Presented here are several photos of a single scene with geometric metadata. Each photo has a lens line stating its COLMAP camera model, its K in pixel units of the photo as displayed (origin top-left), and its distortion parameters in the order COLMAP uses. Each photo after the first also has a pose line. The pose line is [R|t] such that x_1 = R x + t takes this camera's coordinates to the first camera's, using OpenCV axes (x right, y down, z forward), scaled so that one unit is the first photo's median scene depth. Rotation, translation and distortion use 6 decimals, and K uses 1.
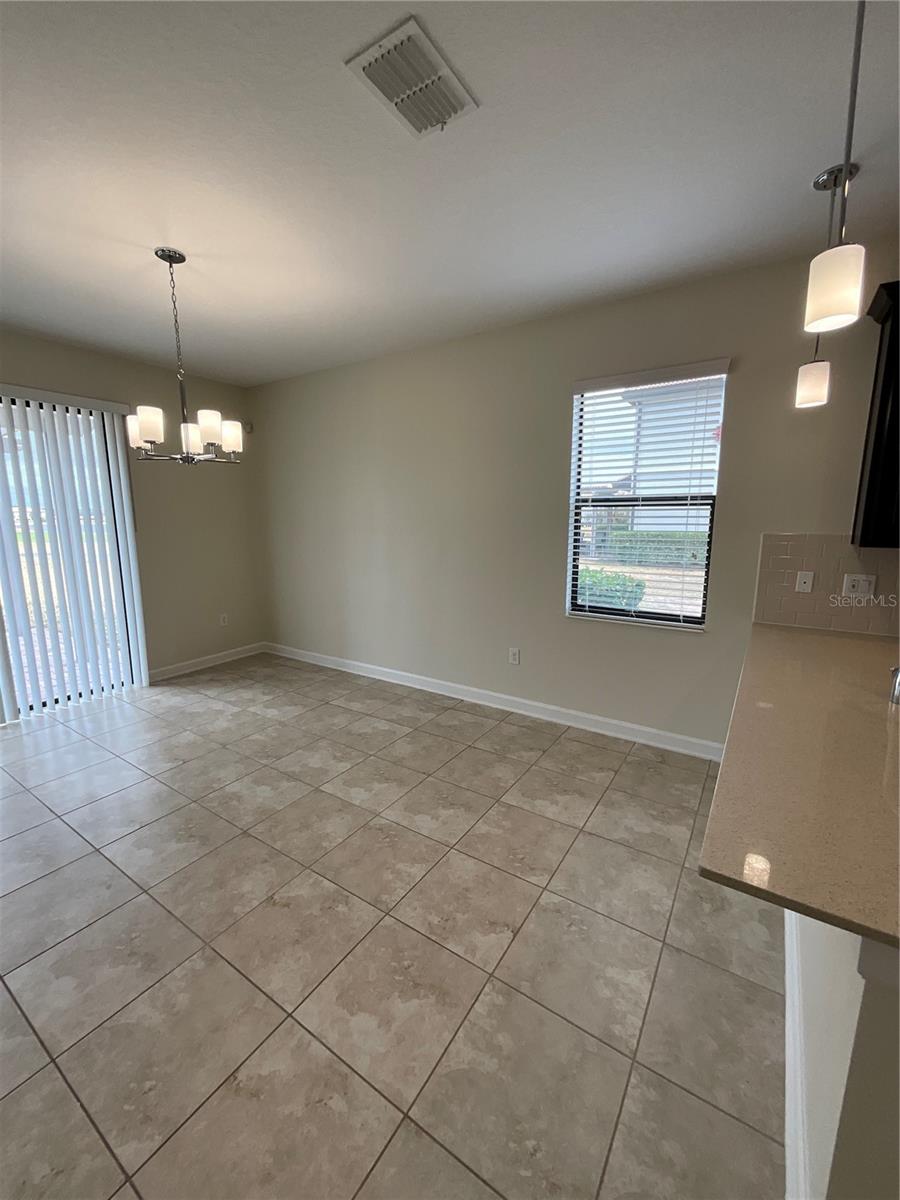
lens RADIAL K [[483.0, 0, 448.4], [0, 483.0, 594.1], [0, 0, 1]] dist [0.000715, -0.001771]
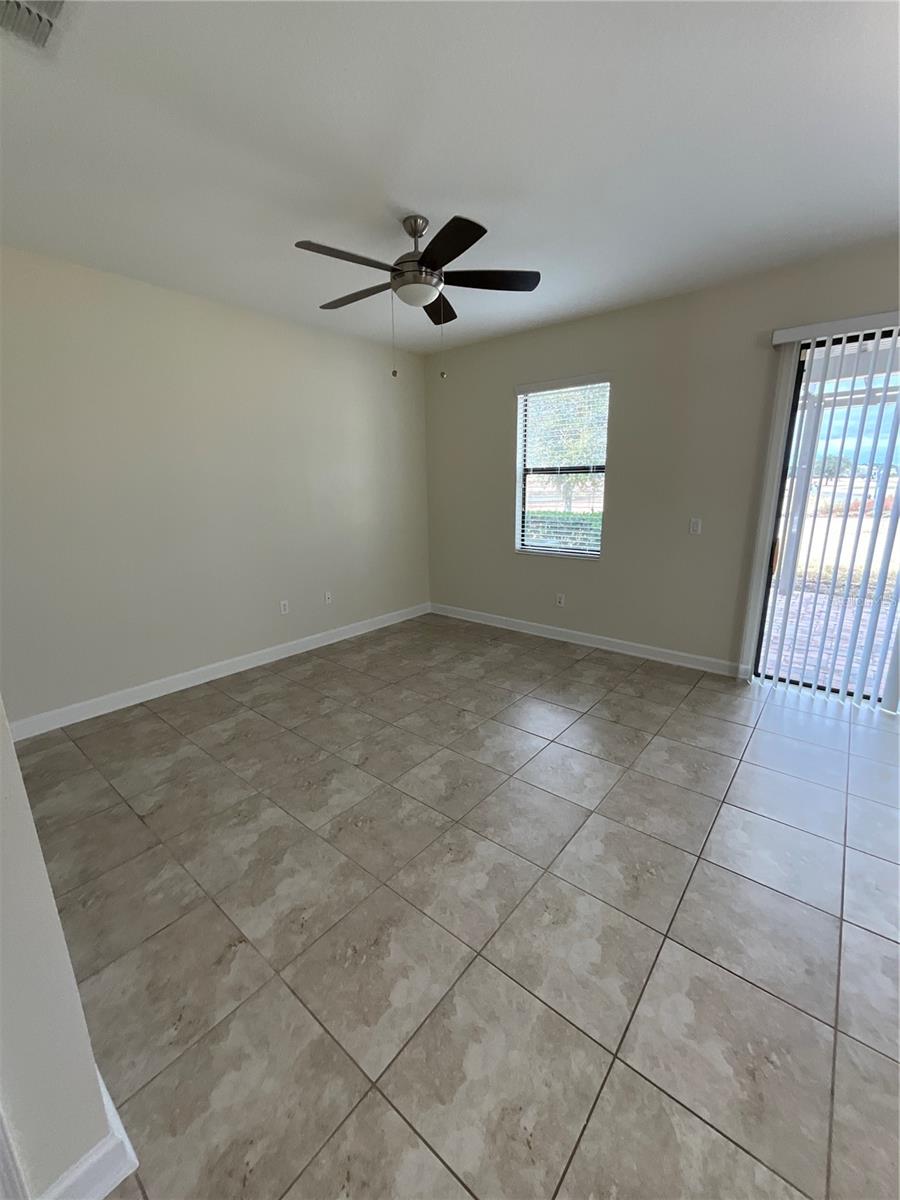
lens RADIAL K [[483.0, 0, 448.2], [0, 483.0, 596.2], [0, 0, 1]] dist [0.000715, -0.001771]
pose [[-0.108892, 0.229474, -0.967204, -0.034837], [-0.146810, 0.958608, 0.243963, -0.037411], [0.983153, 0.168561, -0.070695, 0.272946]]
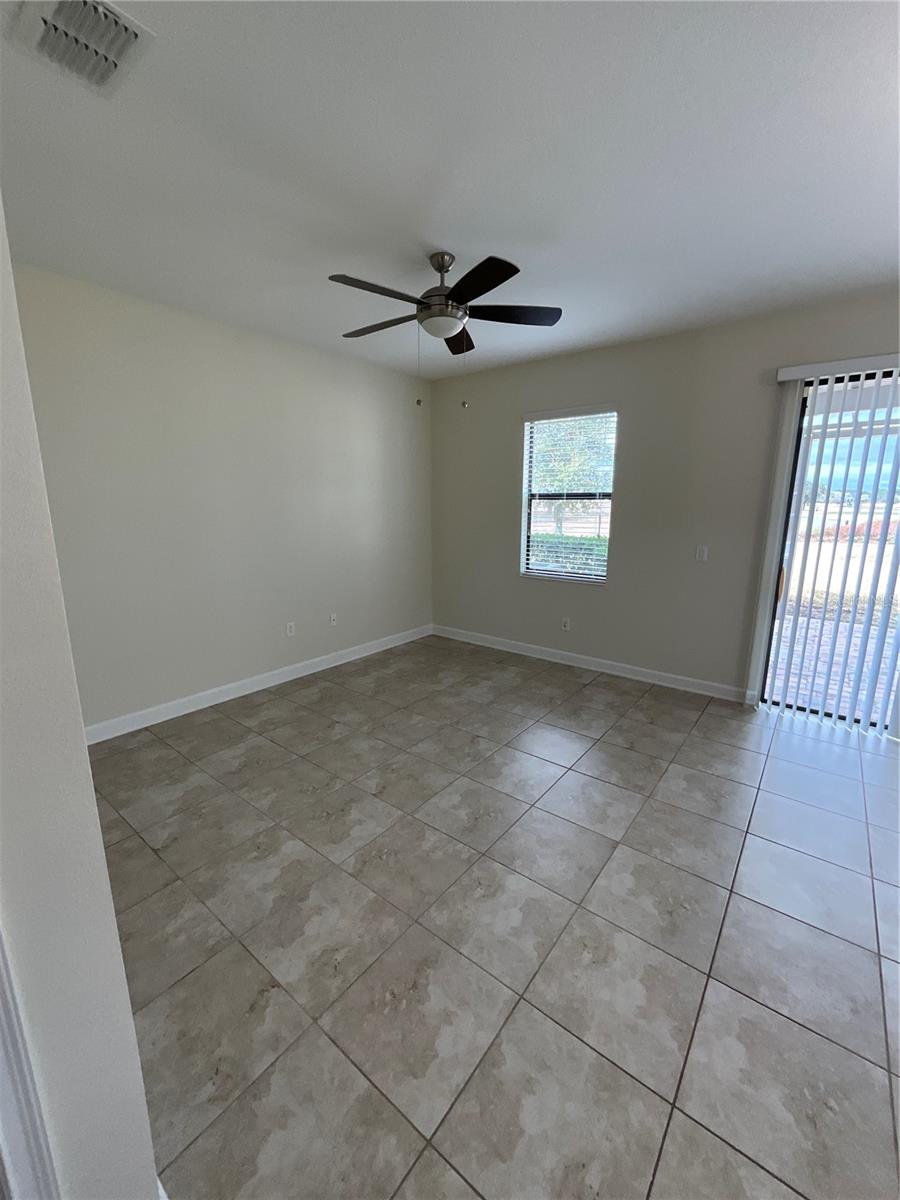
lens RADIAL K [[483.0, 0, 448.8], [0, 483.0, 596.3], [0, 0, 1]] dist [0.000715, -0.001771]
pose [[-0.082040, 0.193052, -0.977753, -0.032245], [-0.162823, 0.965282, 0.204252, -0.043108], [0.983239, 0.175957, -0.047759, 0.206758]]
